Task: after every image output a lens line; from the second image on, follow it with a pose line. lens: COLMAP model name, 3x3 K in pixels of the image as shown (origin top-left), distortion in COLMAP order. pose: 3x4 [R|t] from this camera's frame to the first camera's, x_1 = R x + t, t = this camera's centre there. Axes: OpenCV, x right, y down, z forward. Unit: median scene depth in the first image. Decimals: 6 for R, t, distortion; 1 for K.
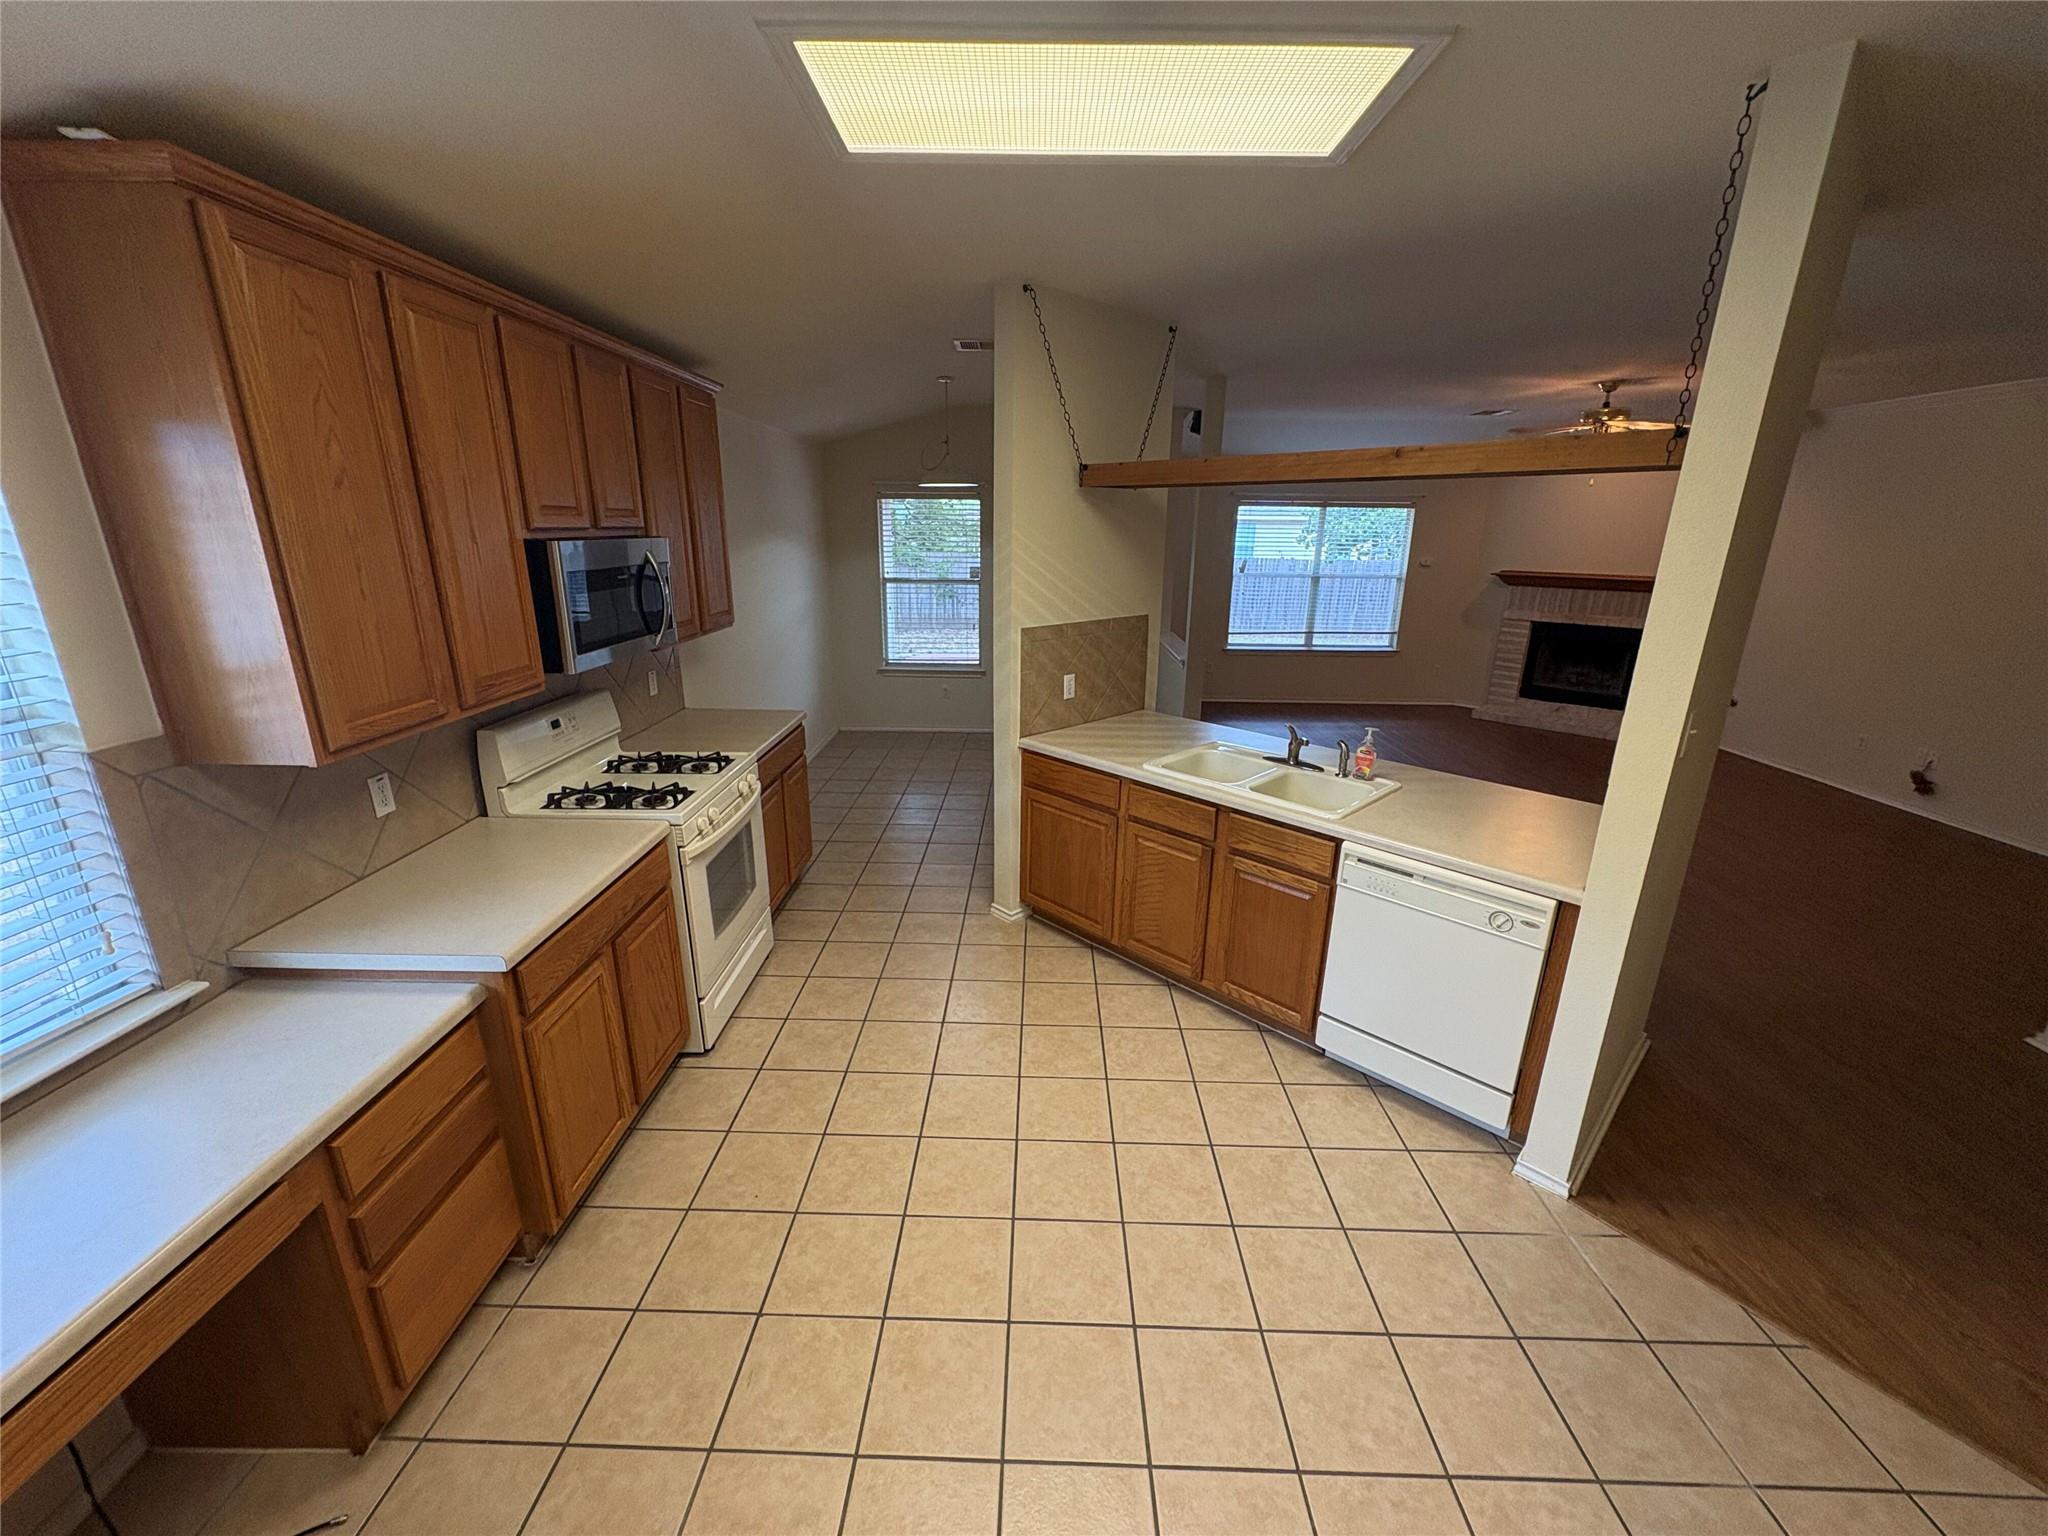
lens RADIAL K [[813.7, 0, 1023.3], [0, 813.7, 770.1], [0, 0, 1]] dist [0.000180, 0.000748]
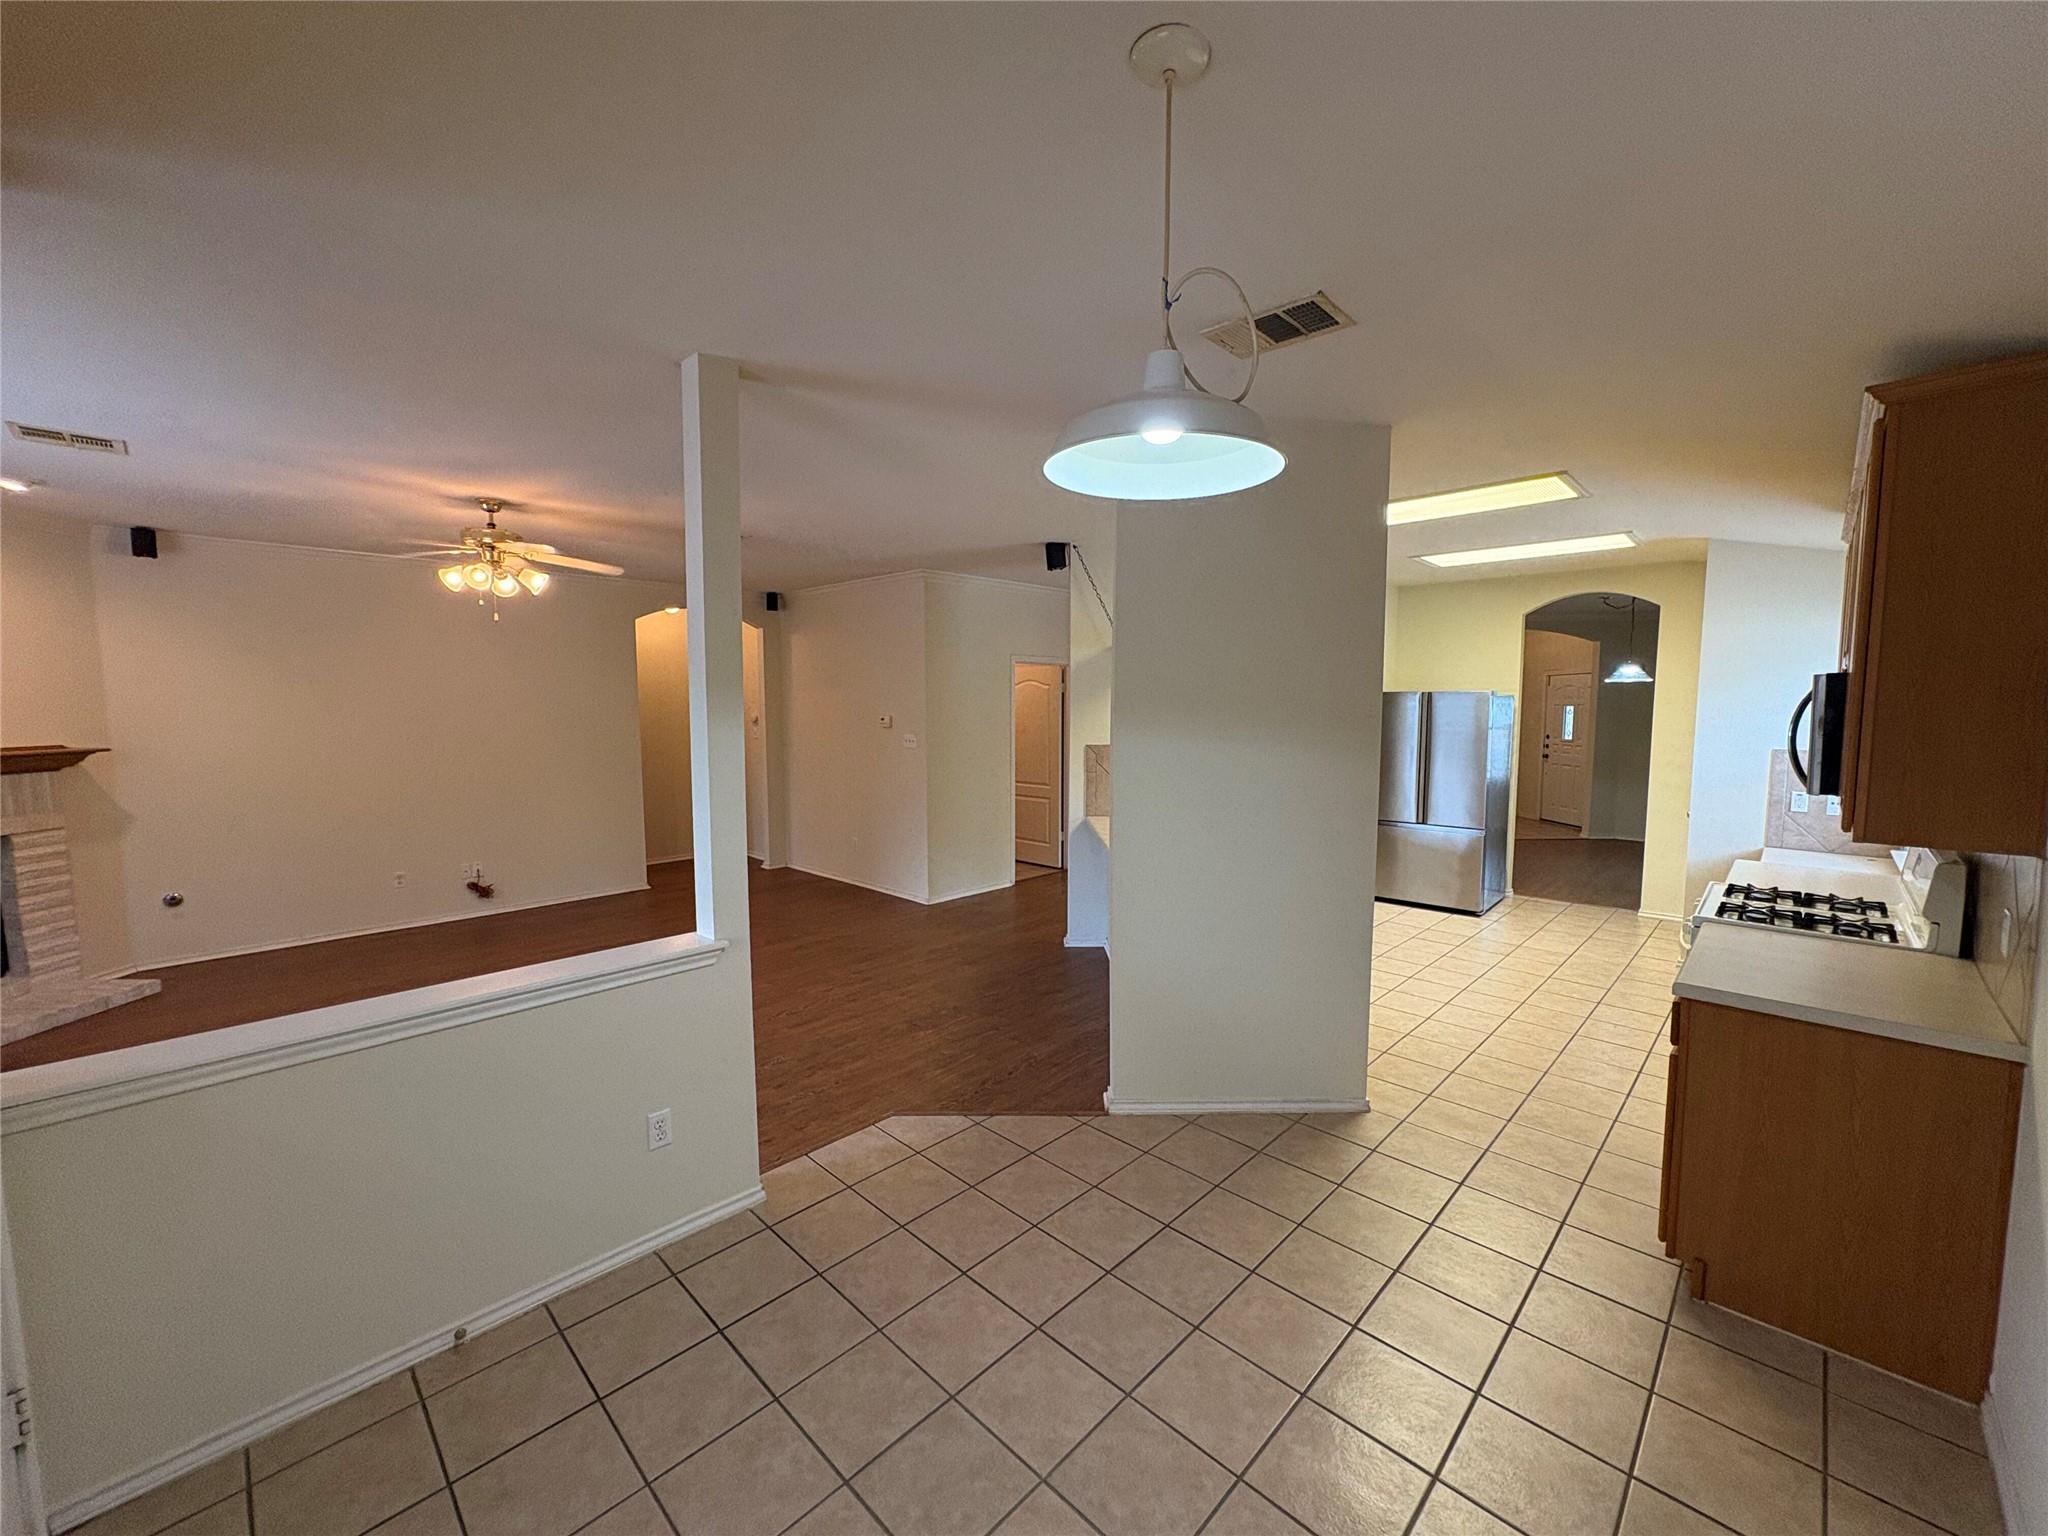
lens RADIAL K [[813.7, 0, 1023.3], [0, 813.7, 770.1], [0, 0, 1]] dist [0.000180, 0.000748]
pose [[-0.730175, -0.068632, 0.679804, -0.391249], [0.191569, 0.934472, 0.300106, -0.569825], [-0.655855, 0.349359, -0.669181, 2.017049]]
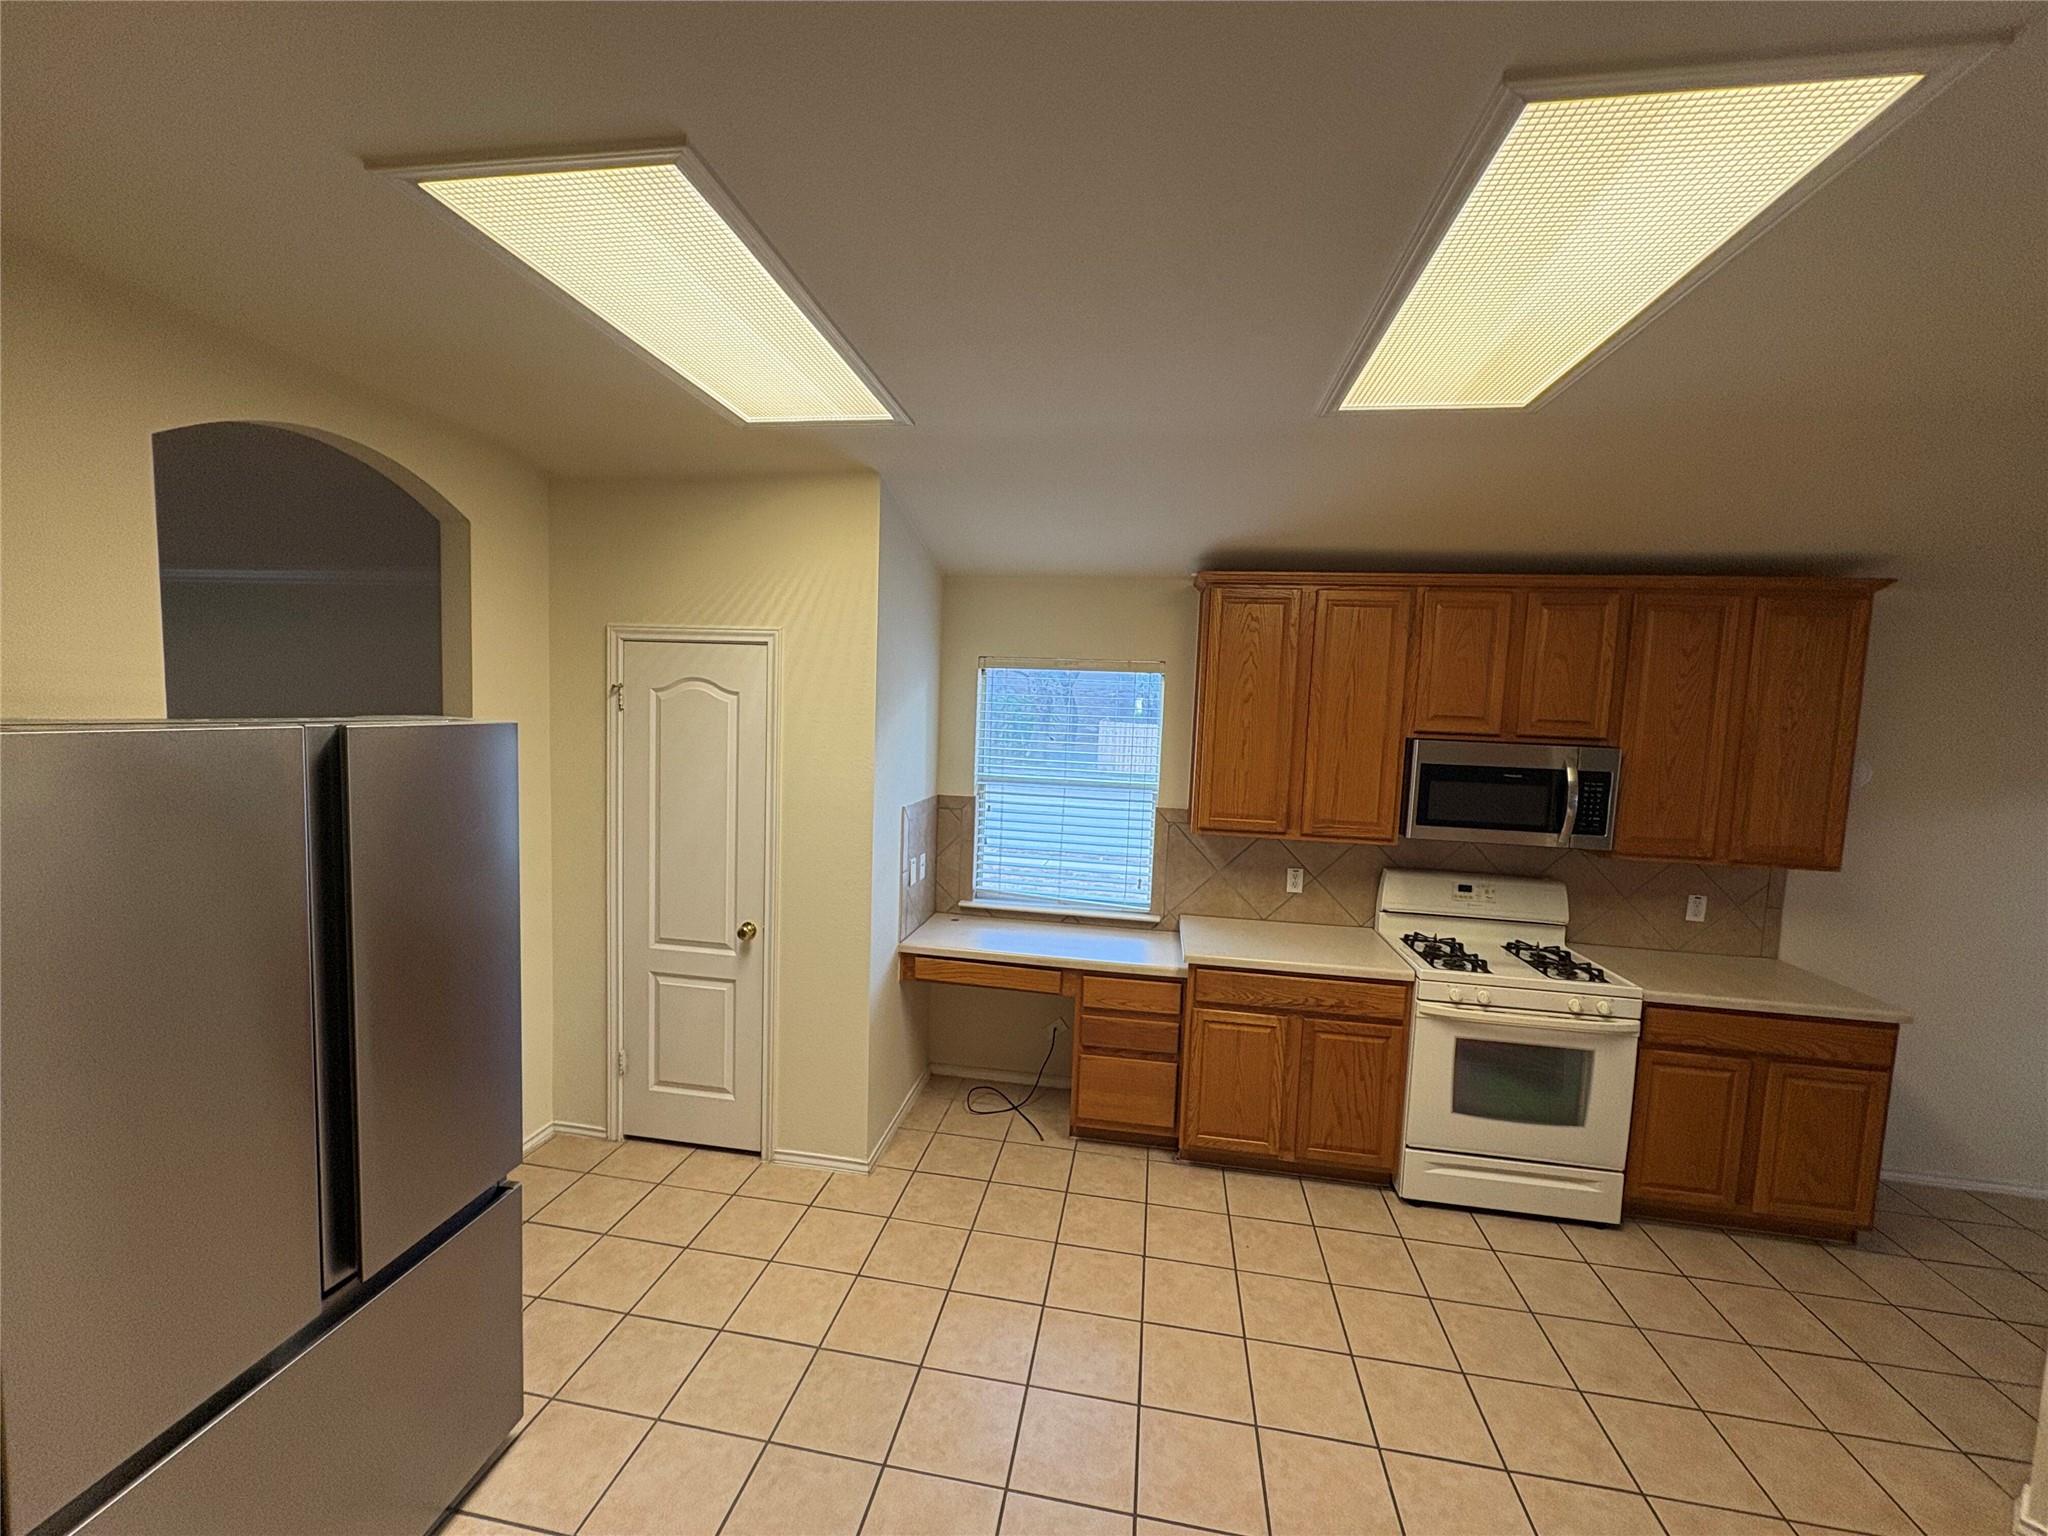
lens RADIAL K [[813.7, 0, 1023.3], [0, 813.7, 770.1], [0, 0, 1]] dist [0.000180, 0.000748]
pose [[-0.143837, 0.060590, -0.987745, 0.620644], [-0.325710, 0.939614, 0.105068, -0.118364], [0.934465, 0.336831, -0.115416, 0.407561]]
